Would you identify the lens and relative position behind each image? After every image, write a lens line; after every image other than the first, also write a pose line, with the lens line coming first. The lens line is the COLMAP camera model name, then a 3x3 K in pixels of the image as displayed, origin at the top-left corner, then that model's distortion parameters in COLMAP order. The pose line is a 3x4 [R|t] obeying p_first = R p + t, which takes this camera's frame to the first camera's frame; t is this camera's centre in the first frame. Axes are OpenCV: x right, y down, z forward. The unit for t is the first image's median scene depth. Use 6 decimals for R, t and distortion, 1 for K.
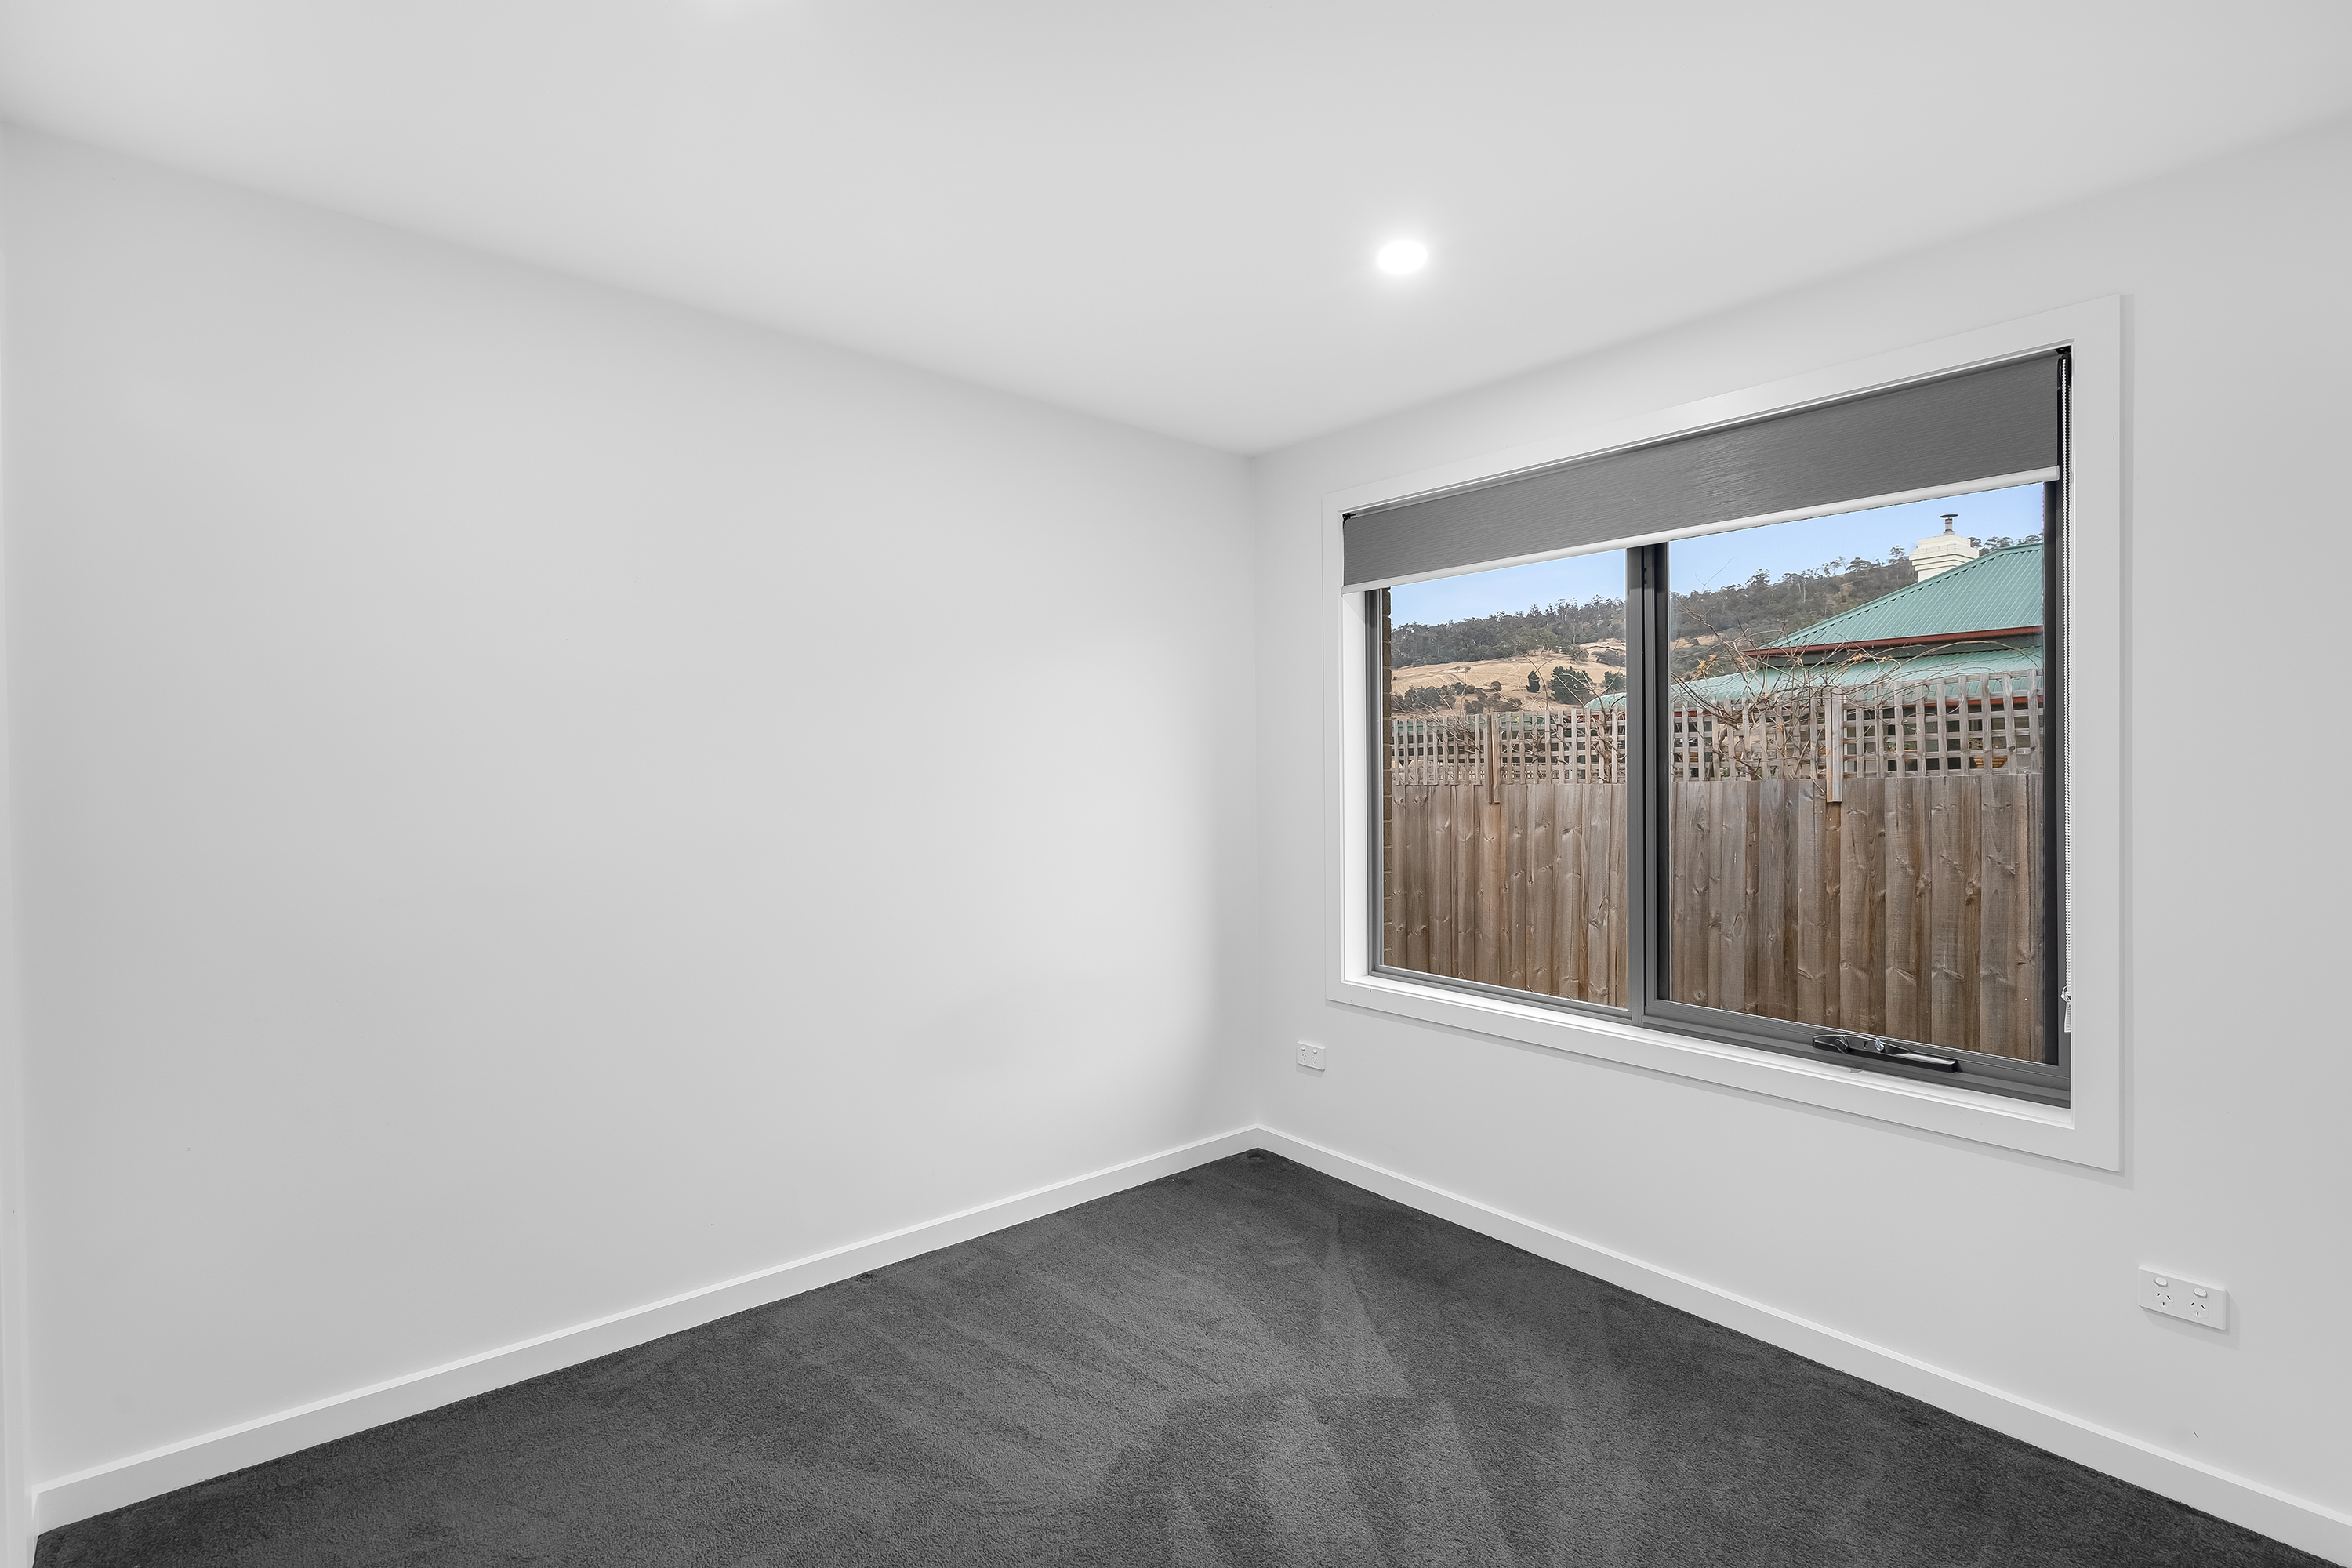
lens RADIAL K [[1056.5, 0, 1176.7], [0, 1056.5, 757.1], [0, 0, 1]] dist [0.001389, 0.000089]
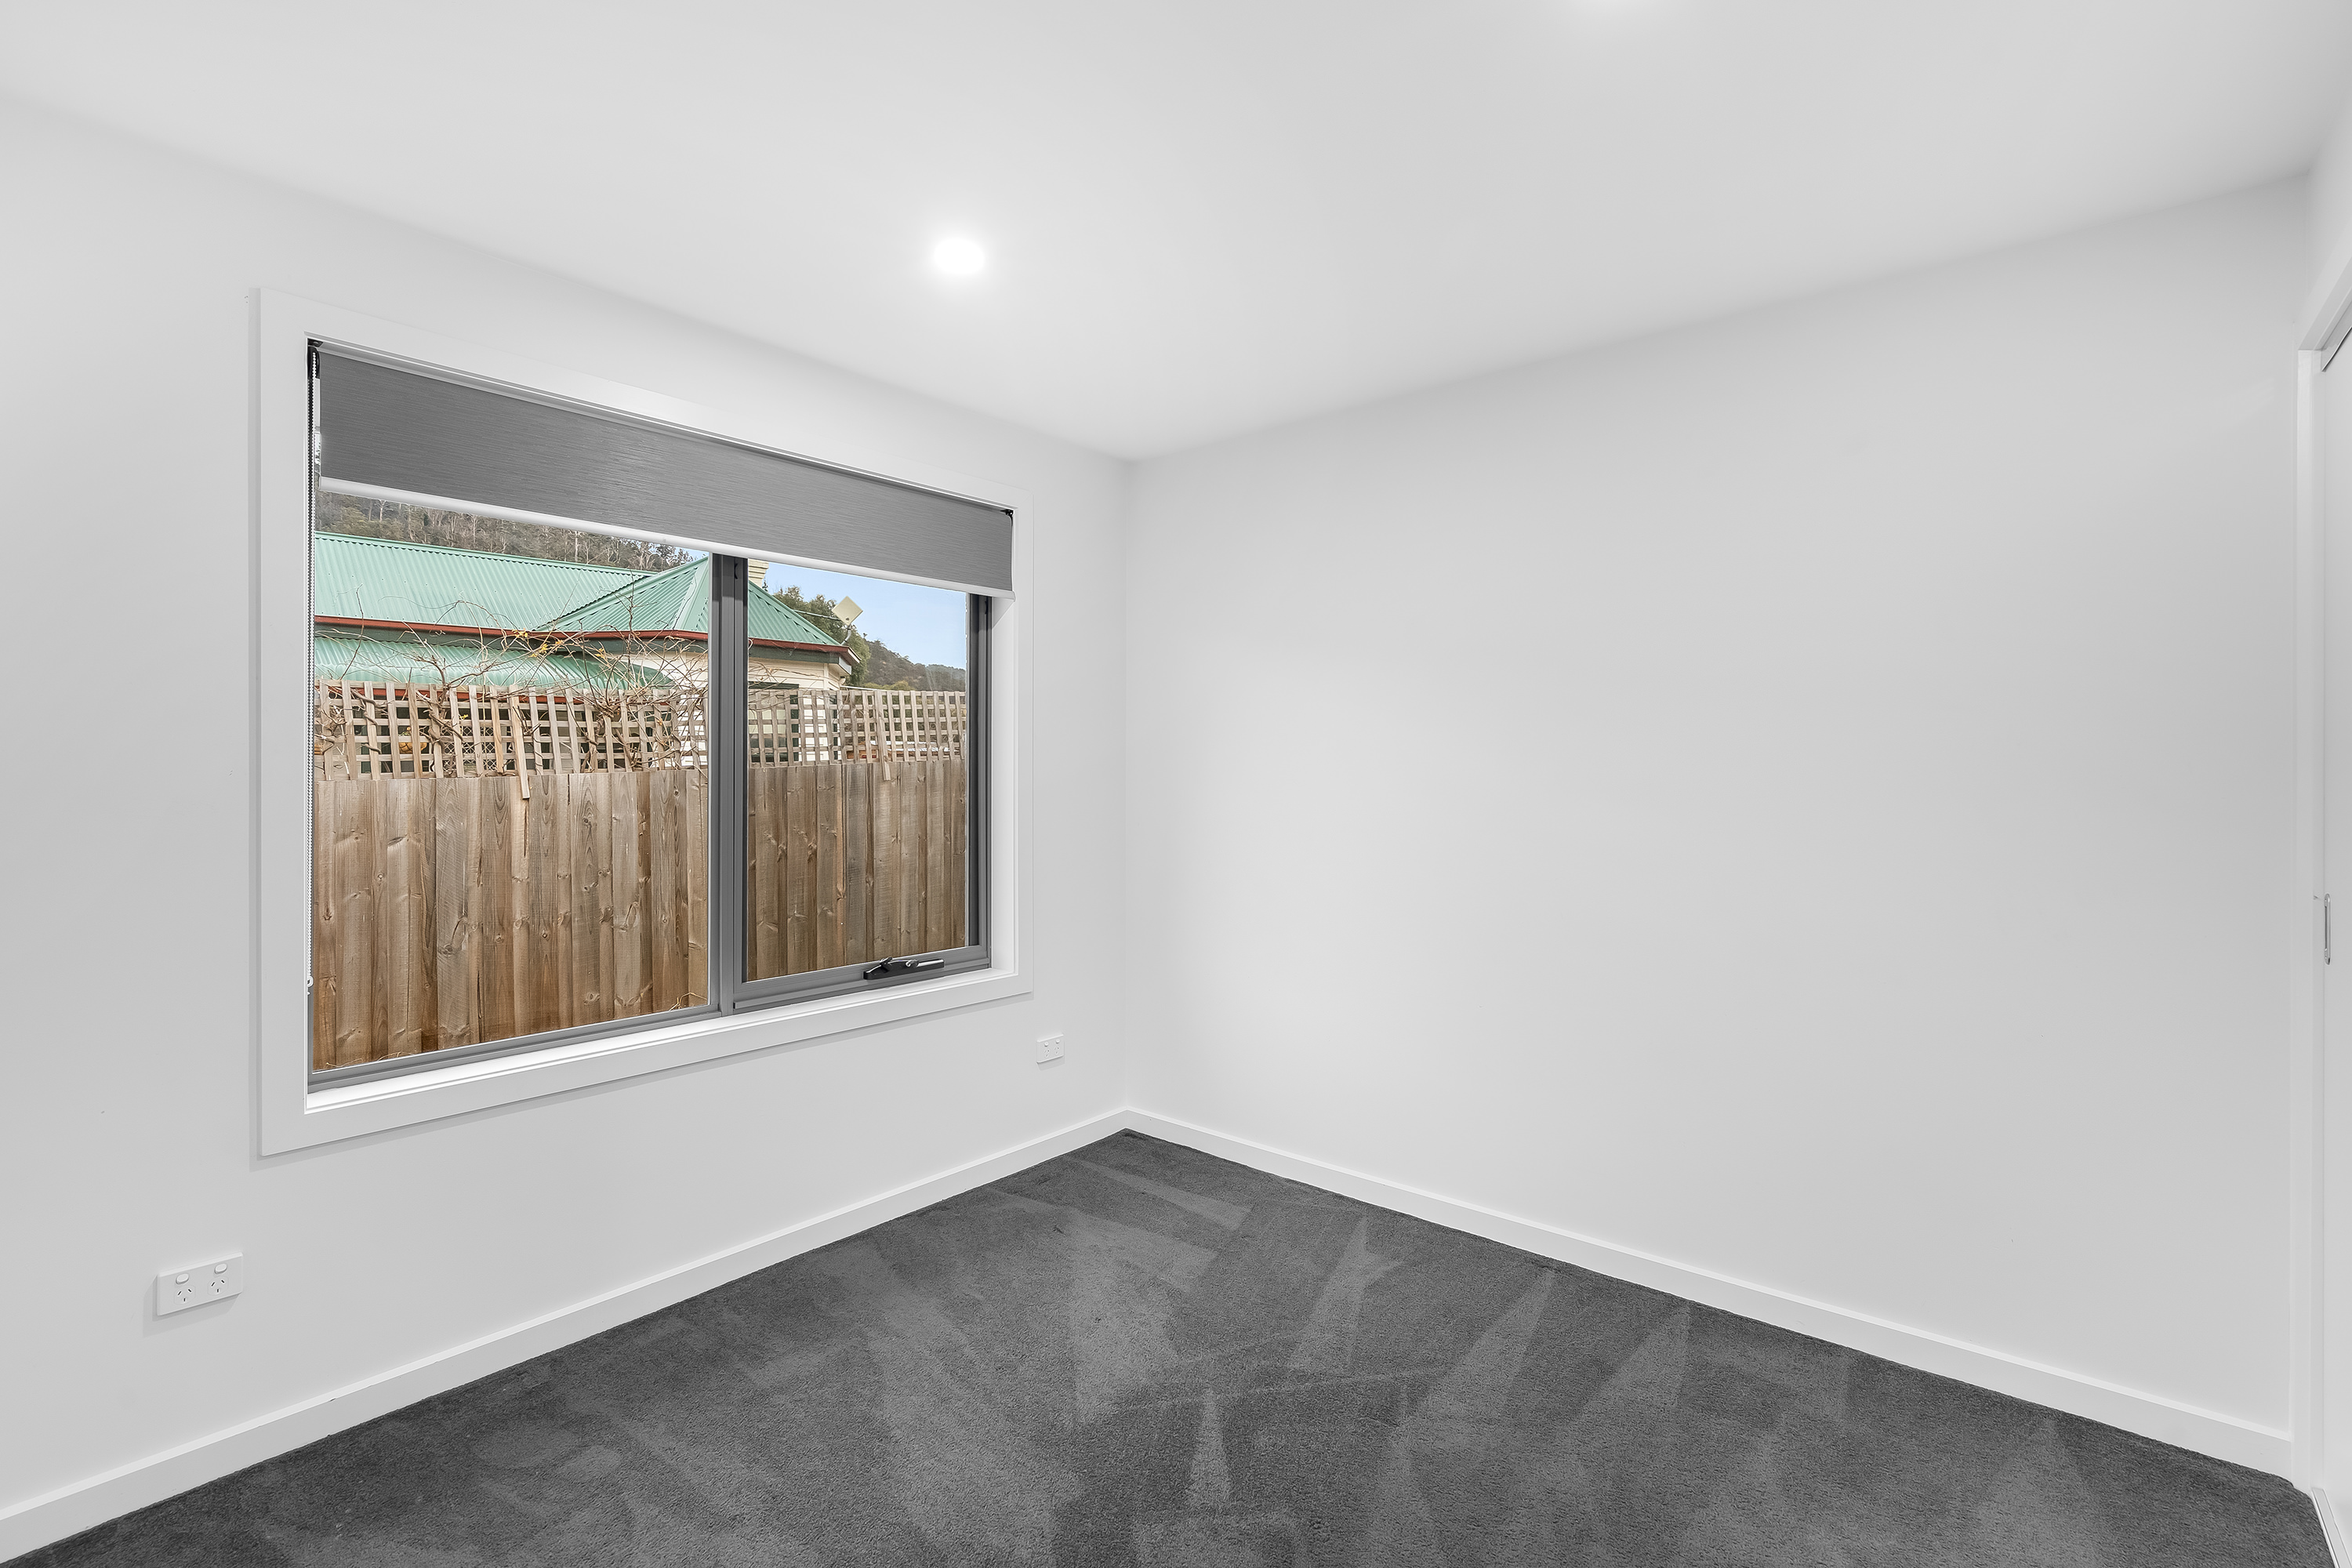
lens RADIAL K [[1072.2, 0, 1170.7], [0, 1072.2, 742.1], [0, 0, 1]] dist [0.003368, 0.000610]
pose [[-0.162403, 0.015585, 0.986601, -0.580491], [-0.015925, 0.999704, -0.018413, 0.004554], [-0.986596, -0.018702, -0.162107, 0.674486]]
